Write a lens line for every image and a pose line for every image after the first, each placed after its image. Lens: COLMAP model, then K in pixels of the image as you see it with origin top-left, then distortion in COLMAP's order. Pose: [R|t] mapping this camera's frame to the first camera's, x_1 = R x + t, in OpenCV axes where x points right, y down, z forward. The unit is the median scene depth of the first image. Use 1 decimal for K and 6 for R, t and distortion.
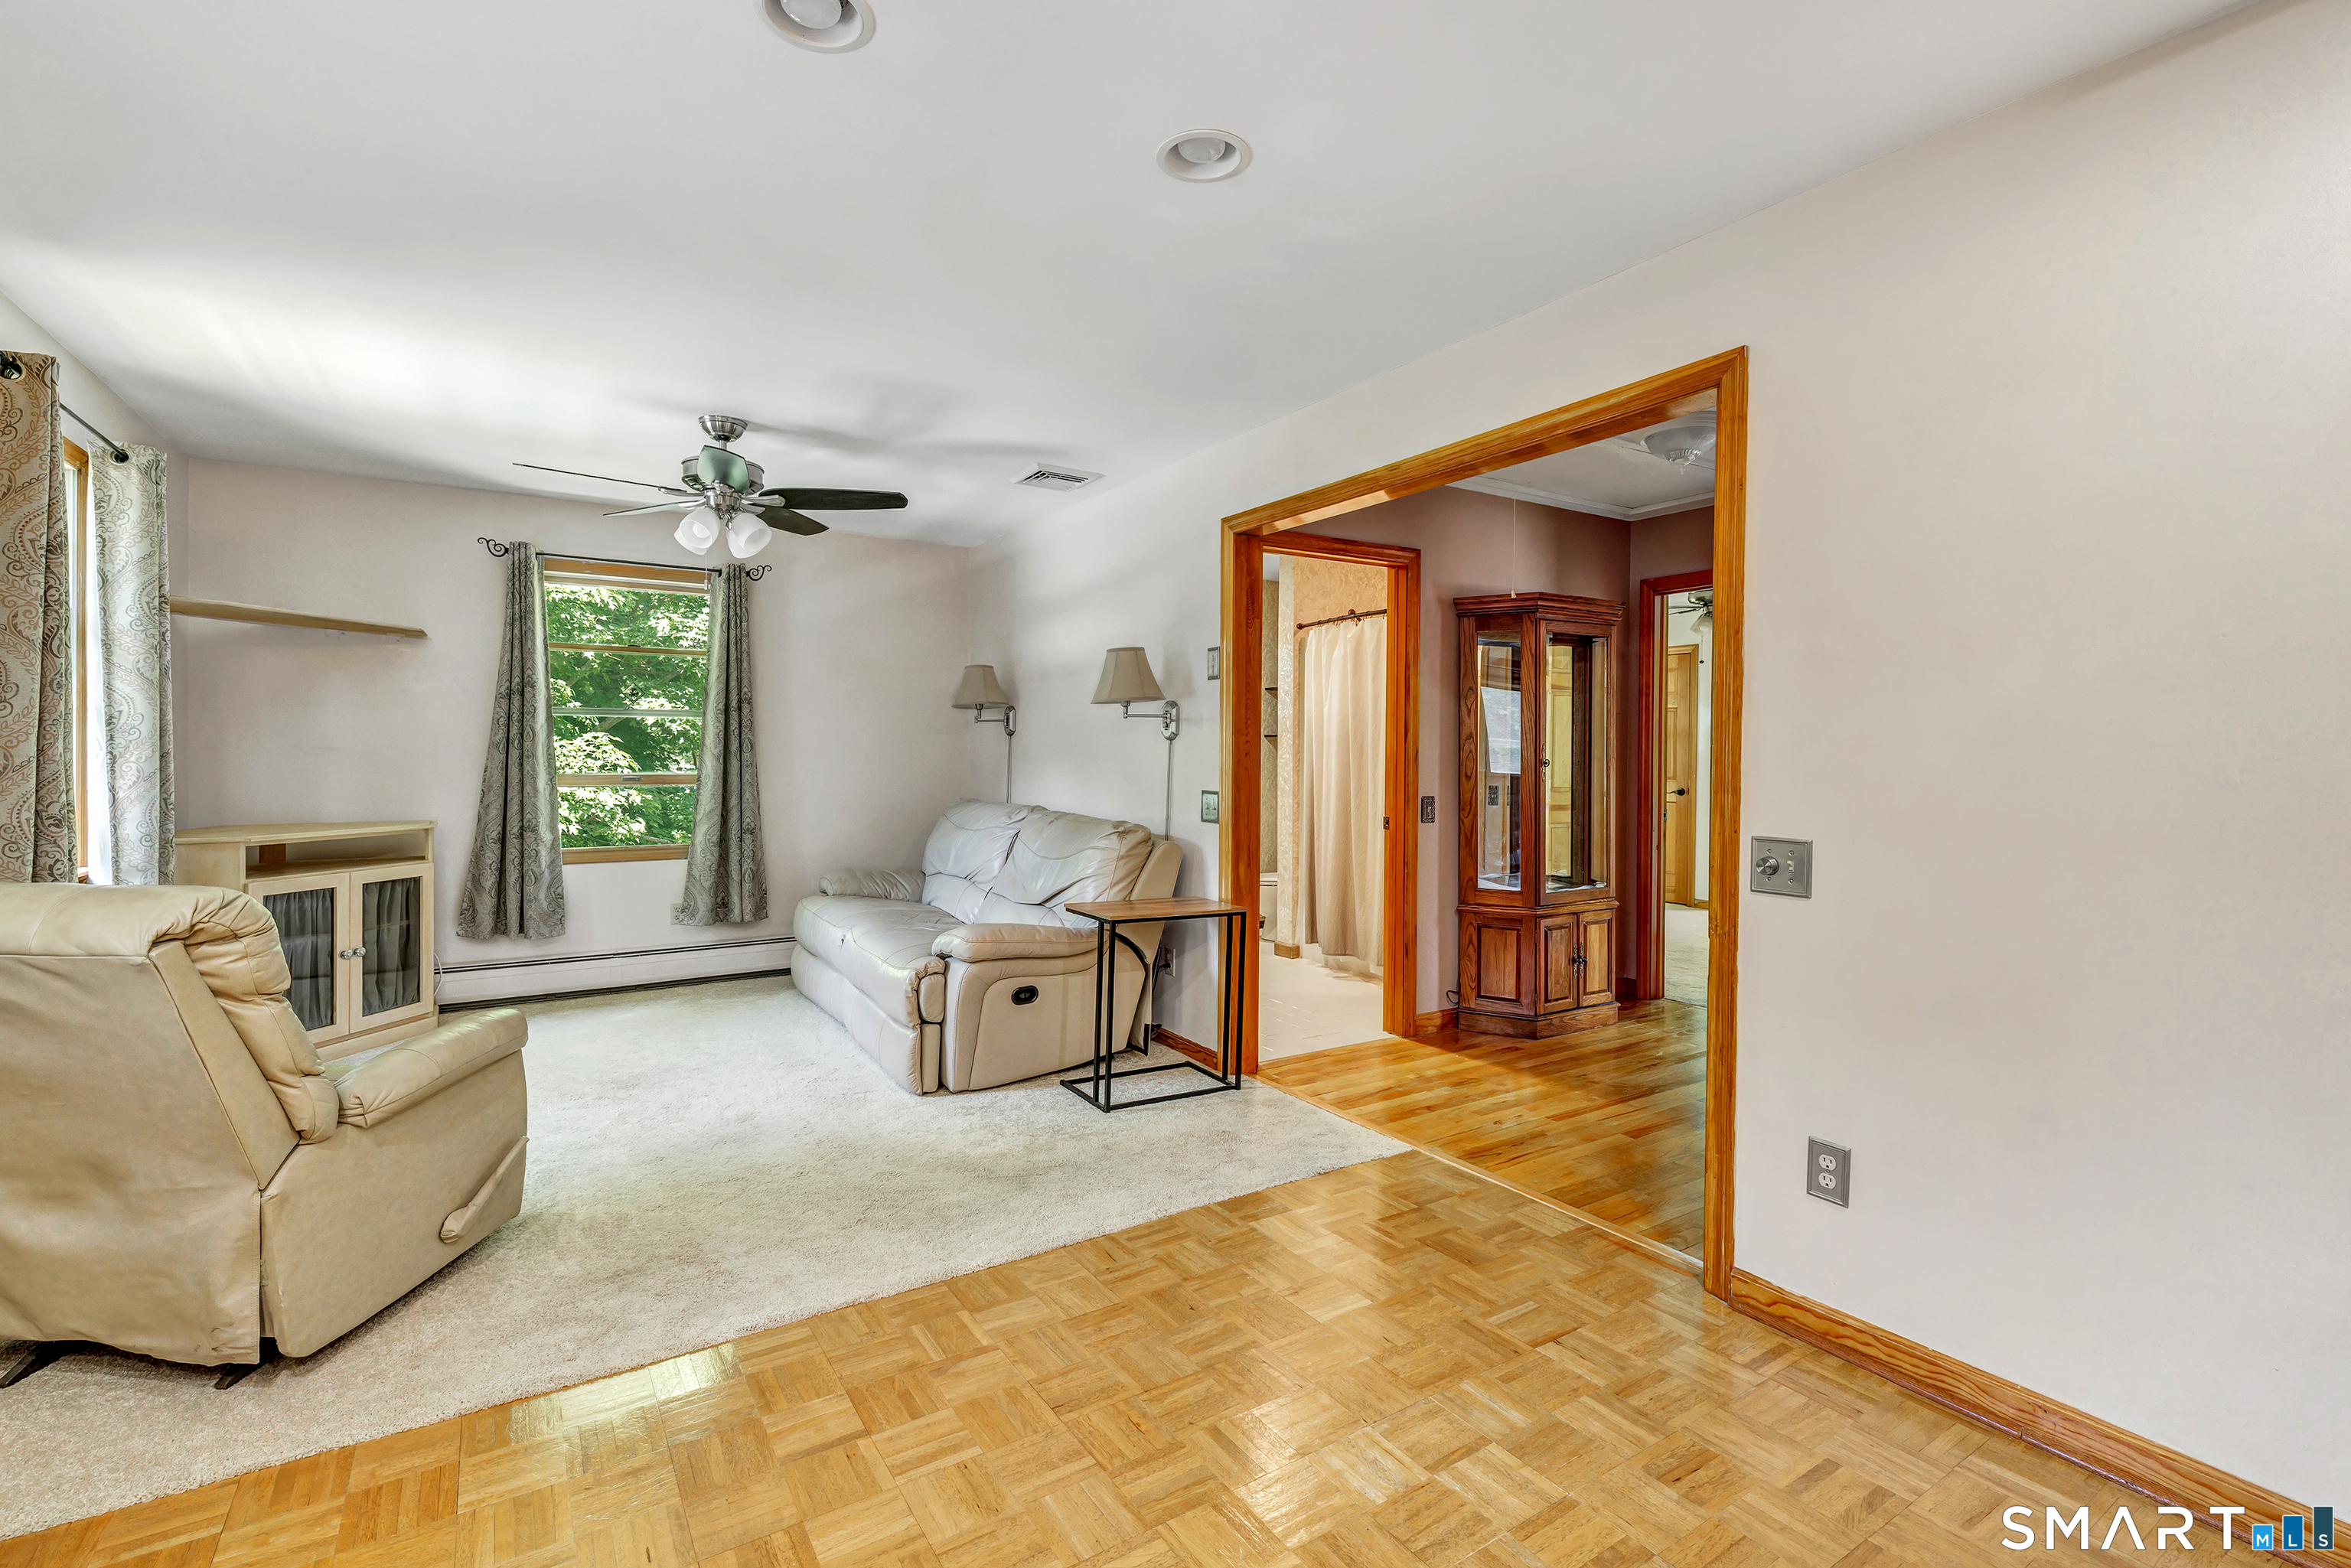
lens RADIAL K [[1059.7, 0, 1174.3], [0, 1059.7, 752.3], [0, 0, 1]] dist [0.000632, 0.000585]
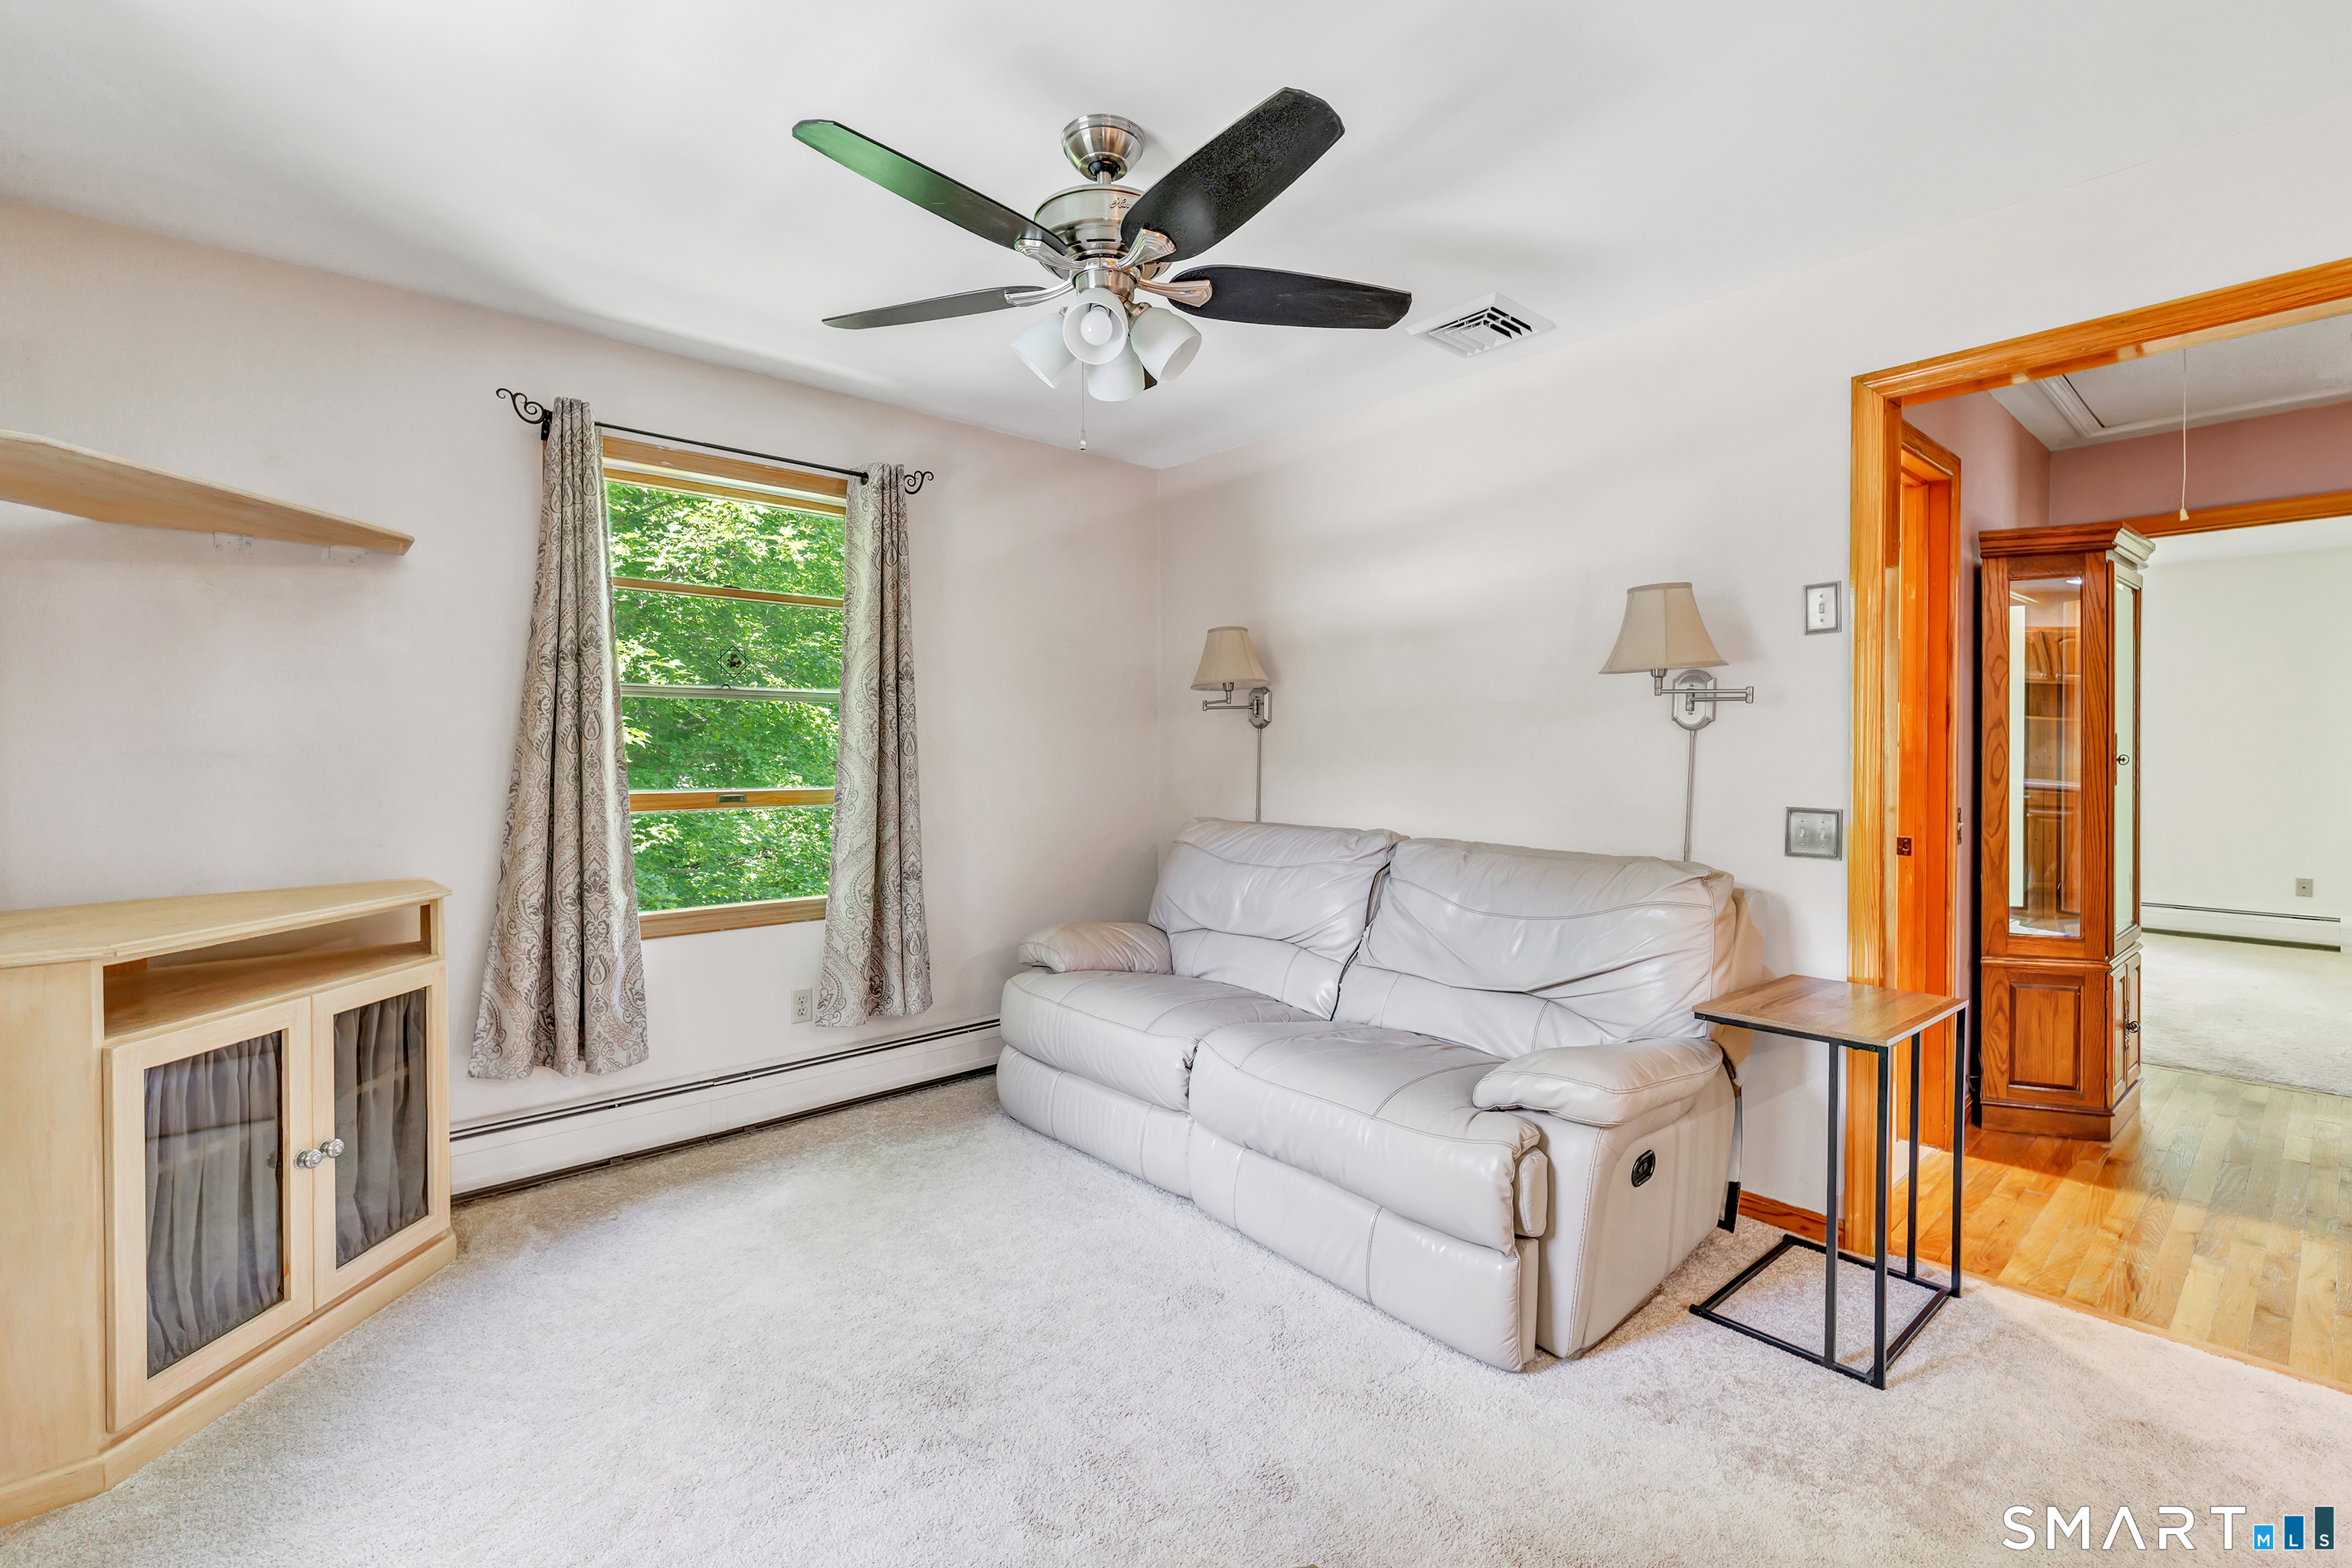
lens RADIAL K [[1036.3, 0, 1162.2], [0, 1036.3, 758.2], [0, 0, 1]] dist [-0.000514, -0.000019]
pose [[0.987871, -0.009038, 0.155012, -0.394569], [0.007972, 0.999940, 0.007498, -0.001453], [-0.155070, -0.006171, 0.987884, 0.390391]]
